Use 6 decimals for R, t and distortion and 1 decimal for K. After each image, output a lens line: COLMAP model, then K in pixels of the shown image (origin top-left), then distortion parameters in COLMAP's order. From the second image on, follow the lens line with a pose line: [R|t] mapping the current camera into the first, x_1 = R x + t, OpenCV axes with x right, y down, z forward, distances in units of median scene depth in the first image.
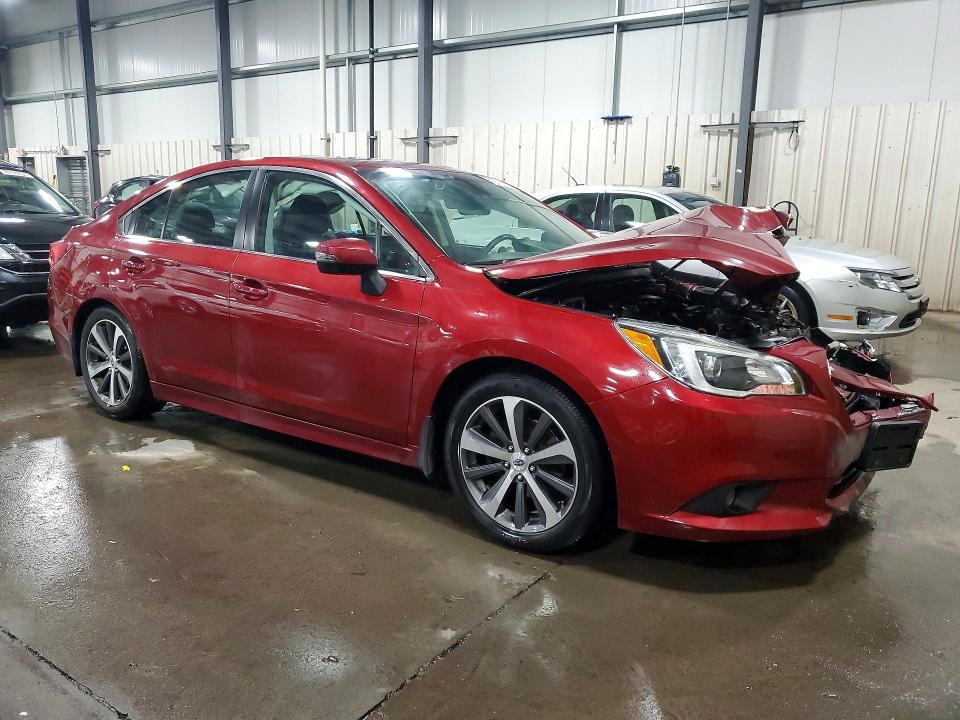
lens RADIAL K [[766.0, 0, 478.1], [0, 766.0, 359.9], [0, 0, 1]] dist [0.004374, 0.005244]
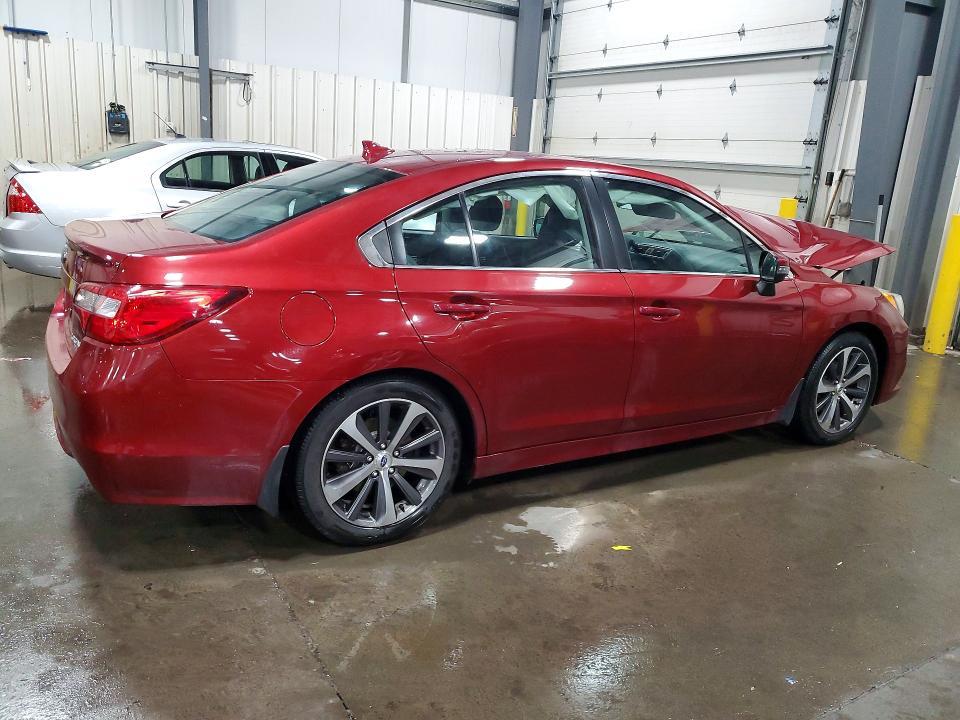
lens RADIAL K [[766.0, 0, 479.4], [0, 766.0, 361.1], [0, 0, 1]] dist [0.004374, 0.005244]
pose [[0.370729, -0.221850, 0.901855, -0.573935], [0.120962, 0.974314, 0.189950, -0.108756], [-0.920830, 0.038670, 0.388042, 0.381663]]
